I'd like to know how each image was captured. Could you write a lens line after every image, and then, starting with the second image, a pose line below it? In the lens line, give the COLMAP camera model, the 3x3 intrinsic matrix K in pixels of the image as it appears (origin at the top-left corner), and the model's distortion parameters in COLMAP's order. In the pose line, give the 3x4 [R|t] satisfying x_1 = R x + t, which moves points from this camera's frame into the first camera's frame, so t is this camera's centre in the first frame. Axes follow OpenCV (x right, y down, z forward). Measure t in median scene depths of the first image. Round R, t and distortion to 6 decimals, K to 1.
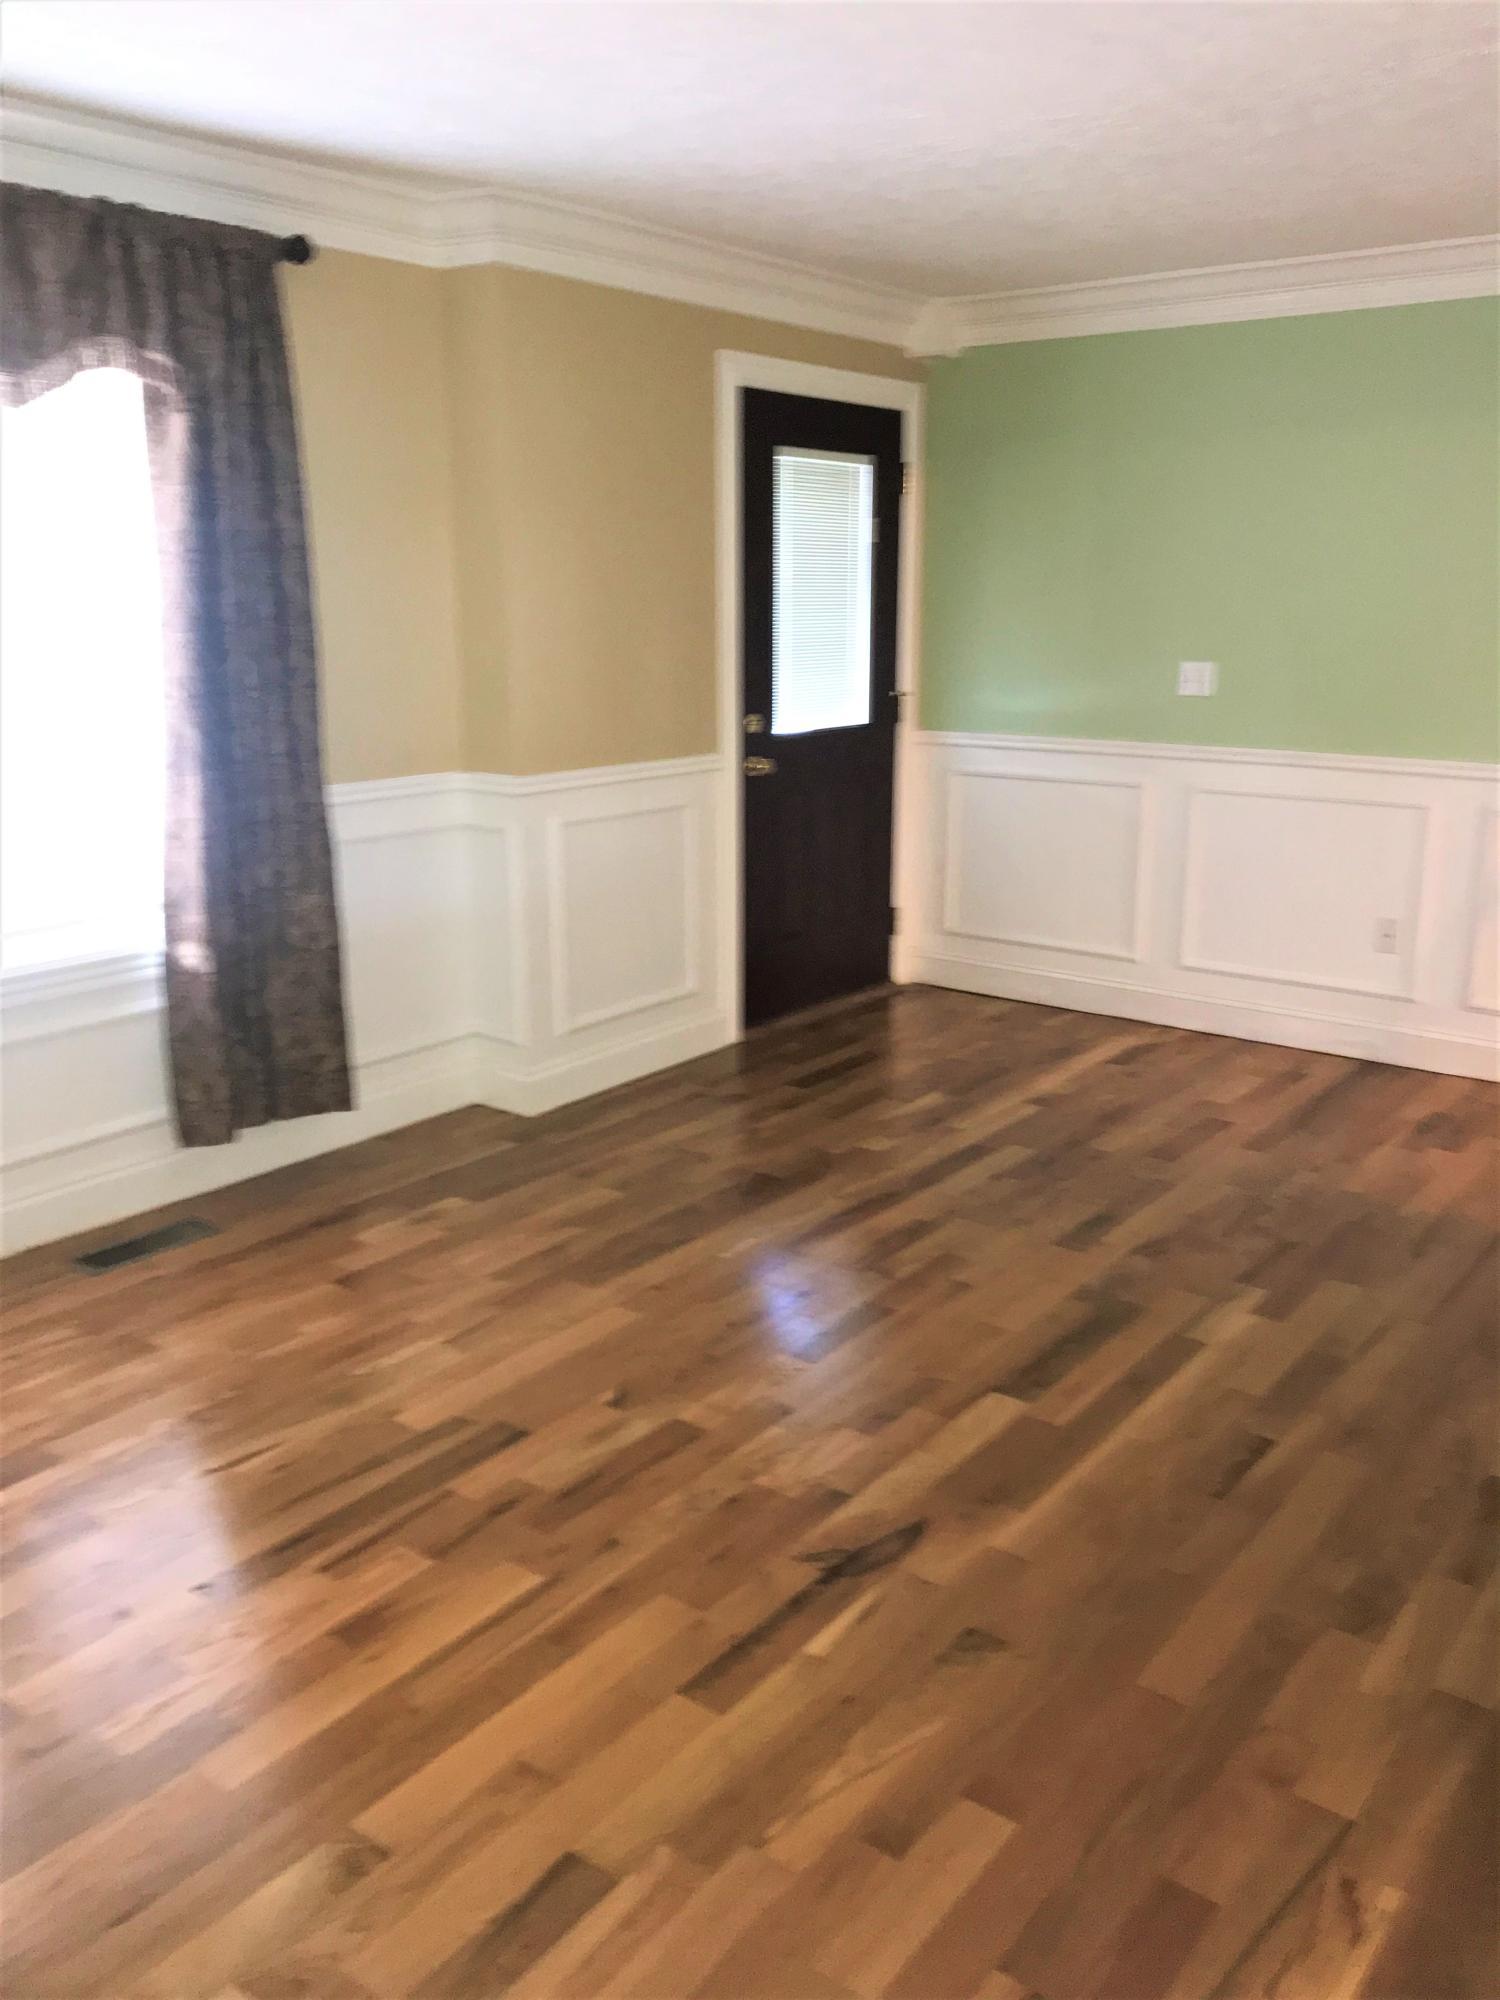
lens RADIAL K [[1631.6, 0, 750.0], [0, 1631.6, 1000.0], [0, 0, 1]] dist [0.015167, -0.009342]
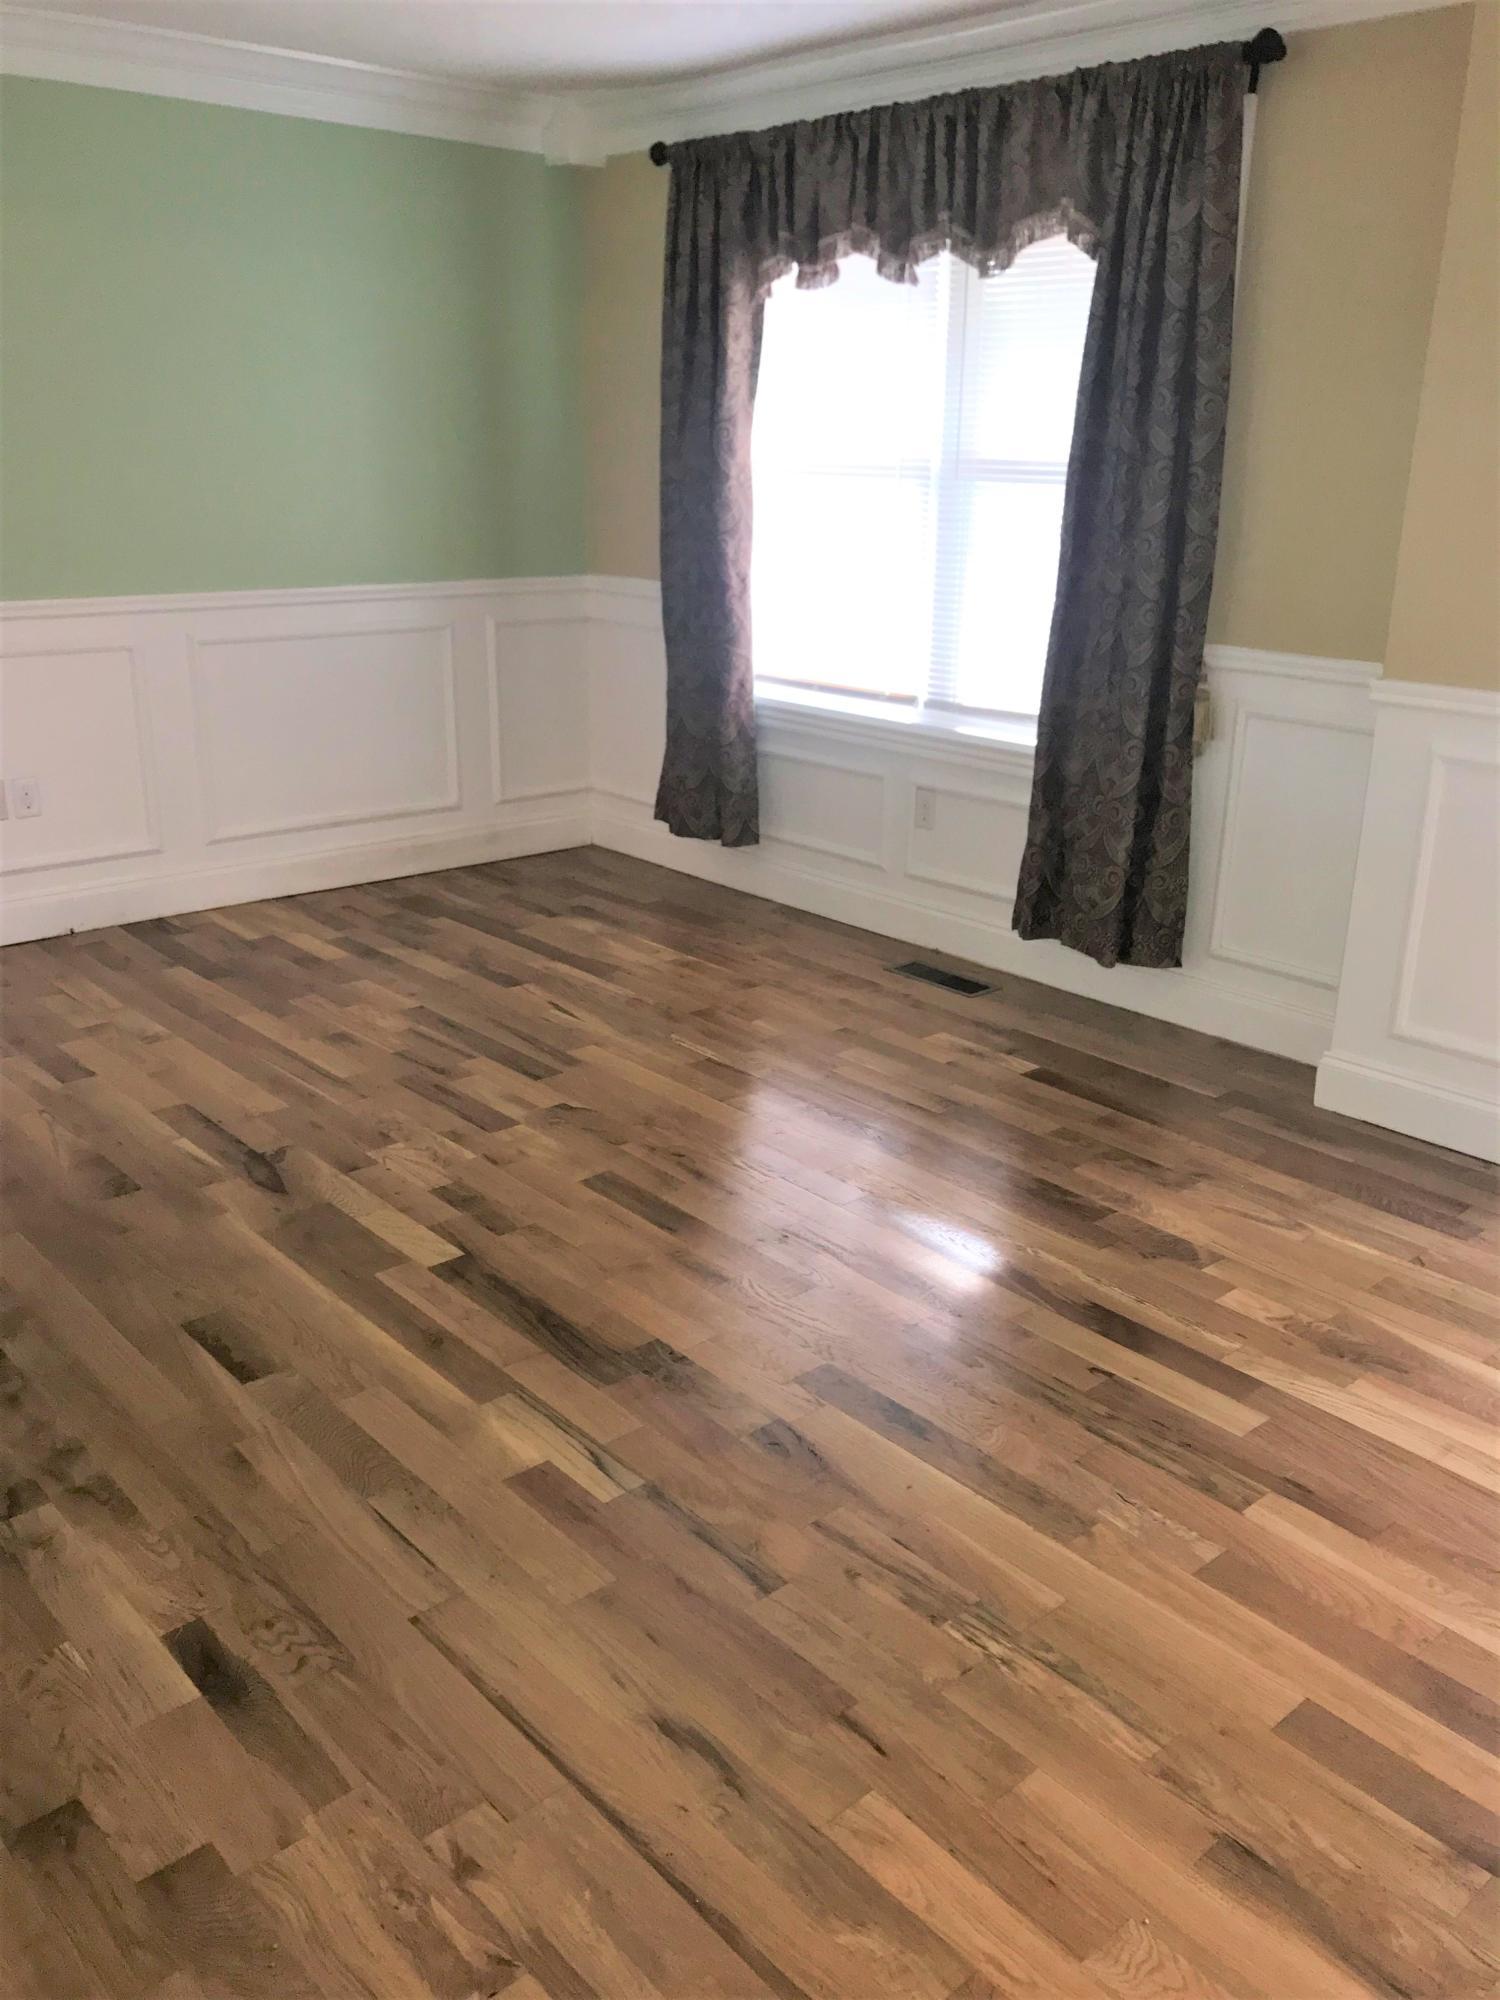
lens RADIAL K [[1596.2, 0, 755.7], [0, 1596.2, 964.7], [0, 0, 1]] dist [-0.010256, 0.062366]
pose [[-0.163532, 0.303591, -0.938664, 0.955925], [-0.270023, 0.901365, 0.338570, -0.278730], [0.948865, 0.308828, -0.065425, 1.180900]]
